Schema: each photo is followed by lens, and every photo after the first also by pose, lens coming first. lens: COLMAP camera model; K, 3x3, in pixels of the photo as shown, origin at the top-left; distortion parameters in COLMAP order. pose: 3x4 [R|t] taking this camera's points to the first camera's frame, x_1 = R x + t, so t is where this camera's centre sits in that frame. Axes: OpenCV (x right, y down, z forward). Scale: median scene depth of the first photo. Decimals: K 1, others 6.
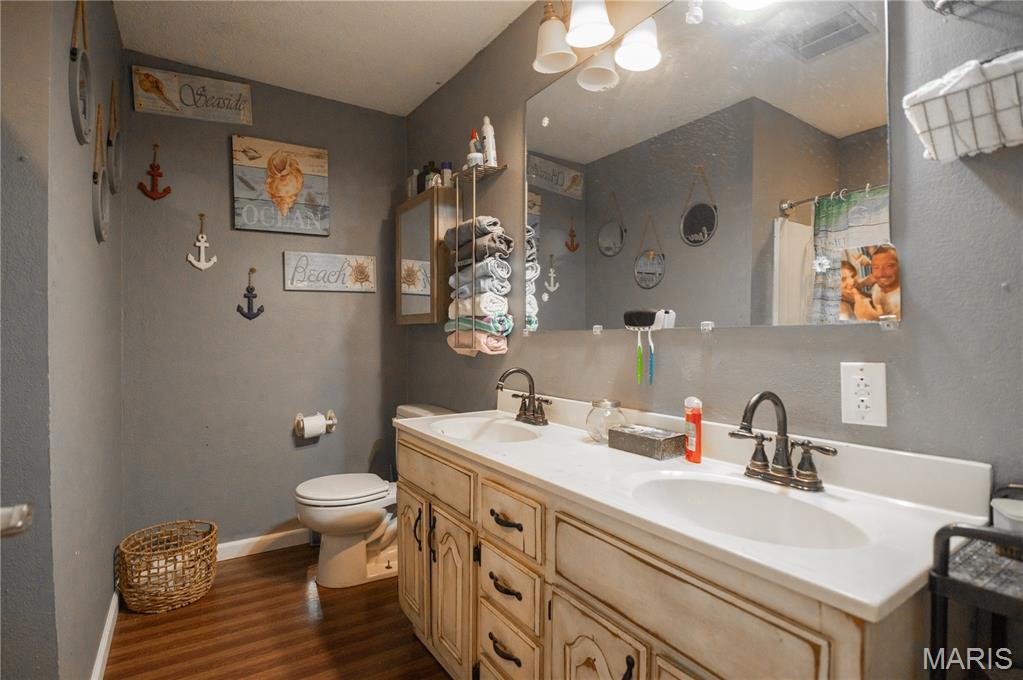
lens RADIAL K [[516.6, 0, 513.1], [0, 516.6, 338.8], [0, 0, 1]] dist [0.000762, 0.000075]
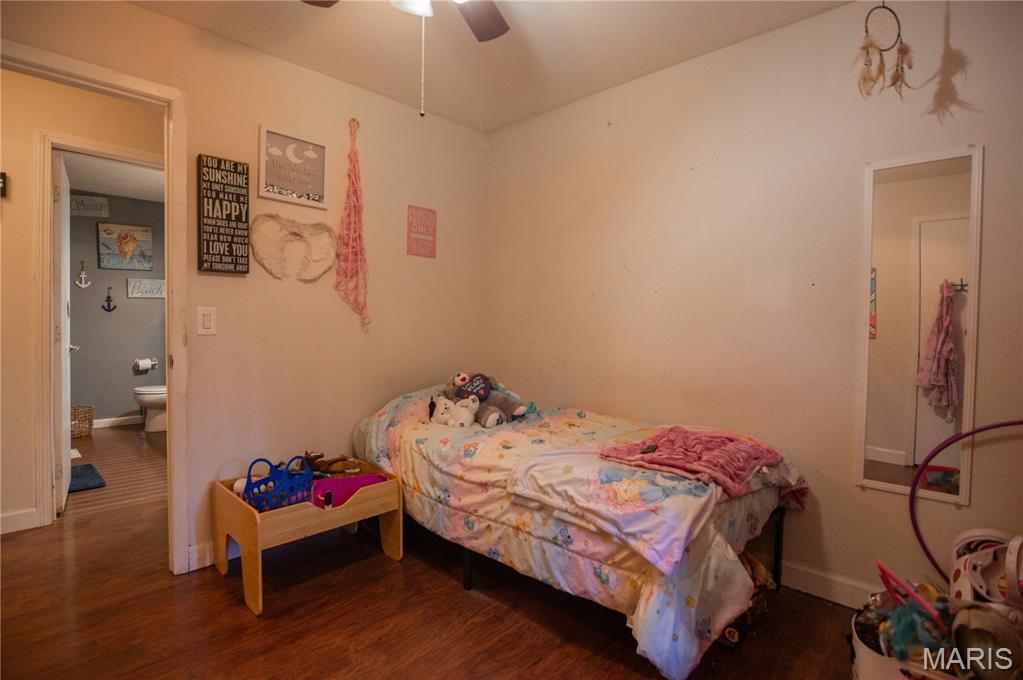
lens RADIAL K [[516.6, 0, 508.6], [0, 516.6, 340.1], [0, 0, 1]] dist [0.000762, 0.000075]
pose [[0.979270, -0.000417, 0.202560, 0.630570], [-0.003932, 0.999770, 0.021071, 0.024565], [-0.202522, -0.021431, 0.979043, -1.335067]]
